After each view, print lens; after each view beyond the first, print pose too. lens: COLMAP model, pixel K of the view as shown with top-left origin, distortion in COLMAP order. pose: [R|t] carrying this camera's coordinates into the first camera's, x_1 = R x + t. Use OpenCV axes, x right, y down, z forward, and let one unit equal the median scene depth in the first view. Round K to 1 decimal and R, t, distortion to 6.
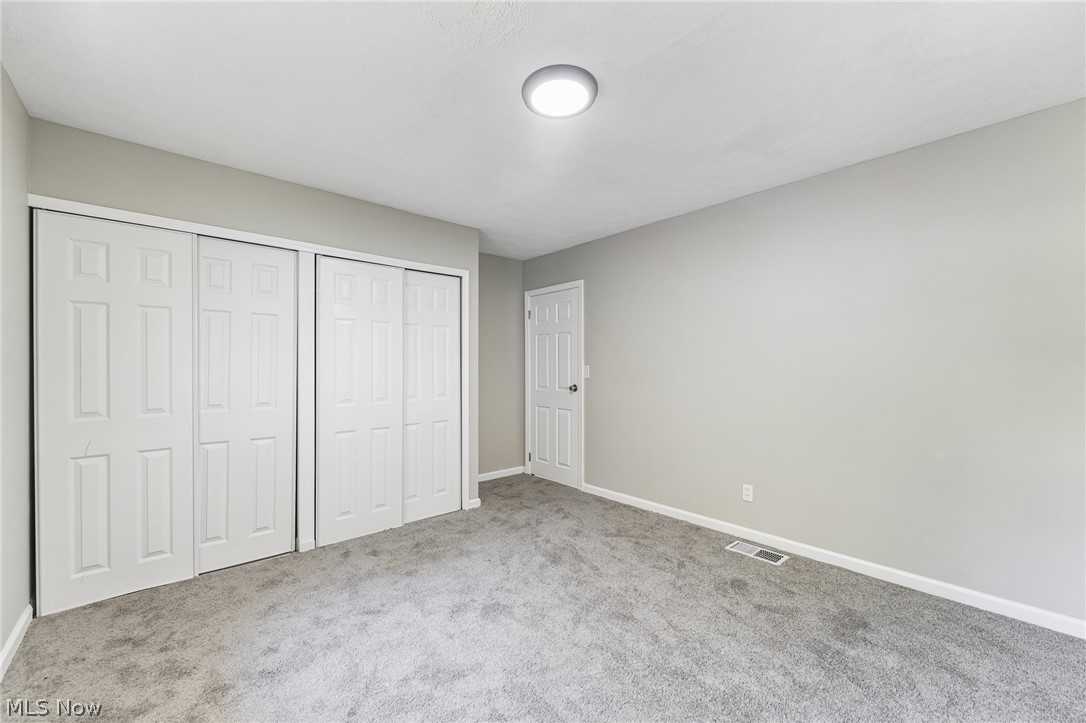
lens RADIAL K [[435.3, 0, 539.2], [0, 435.3, 362.5], [0, 0, 1]] dist [0.003756, -0.001143]
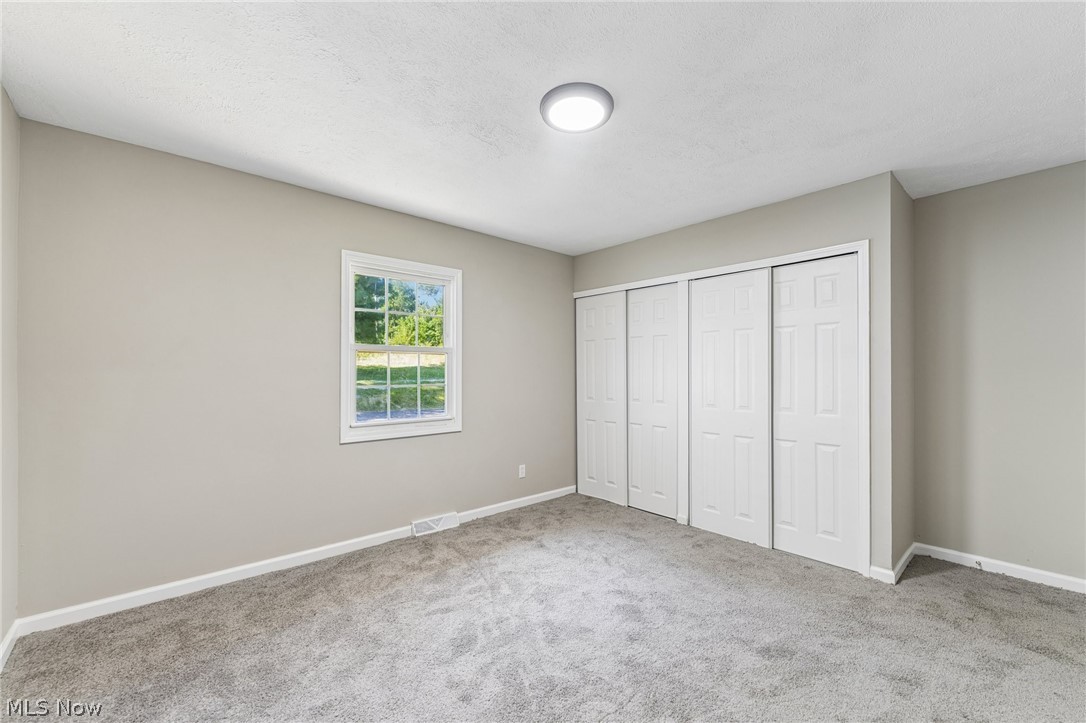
lens RADIAL K [[435.3, 0, 539.3], [0, 435.3, 372.4], [0, 0, 1]] dist [0.003756, -0.001143]
pose [[0.001440, -0.004596, -0.999988, 0.725668], [0.001169, 0.999989, -0.004595, 0.010405], [0.999998, -0.001162, 0.001445, 0.620506]]
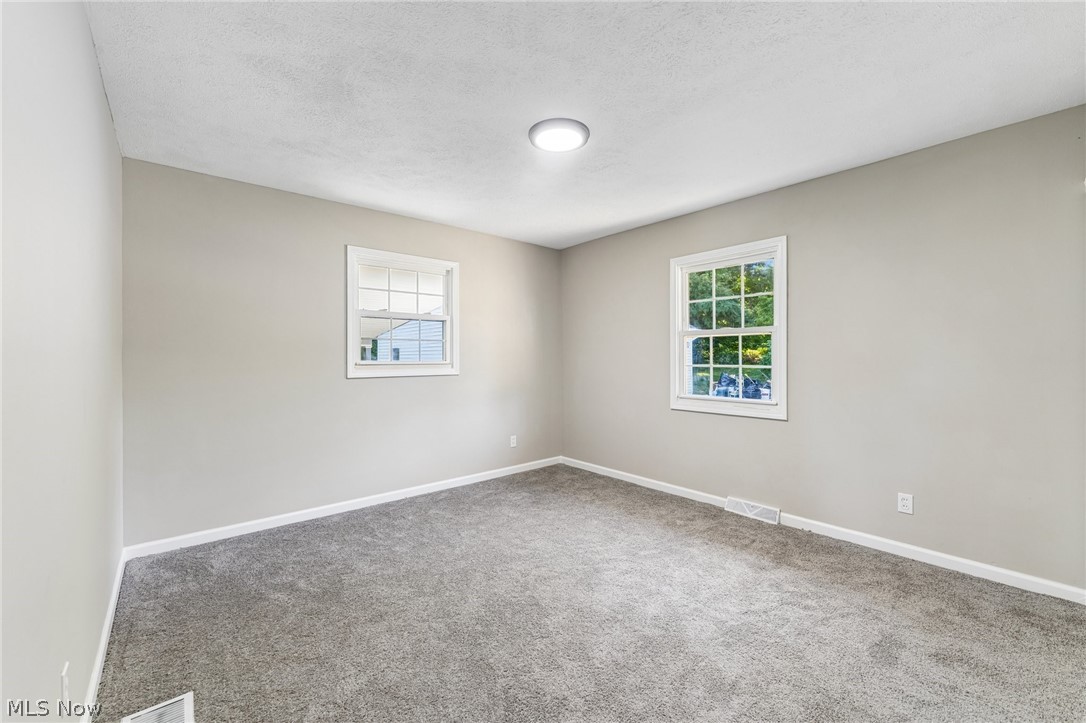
lens RADIAL K [[435.3, 0, 541.6], [0, 435.3, 358.2], [0, 0, 1]] dist [0.003756, -0.001143]
pose [[-0.999986, -0.005053, 0.001415, 0.068463], [-0.005049, 0.999983, 0.002845, 0.017889], [-0.001430, 0.002838, -0.999995, 1.515658]]
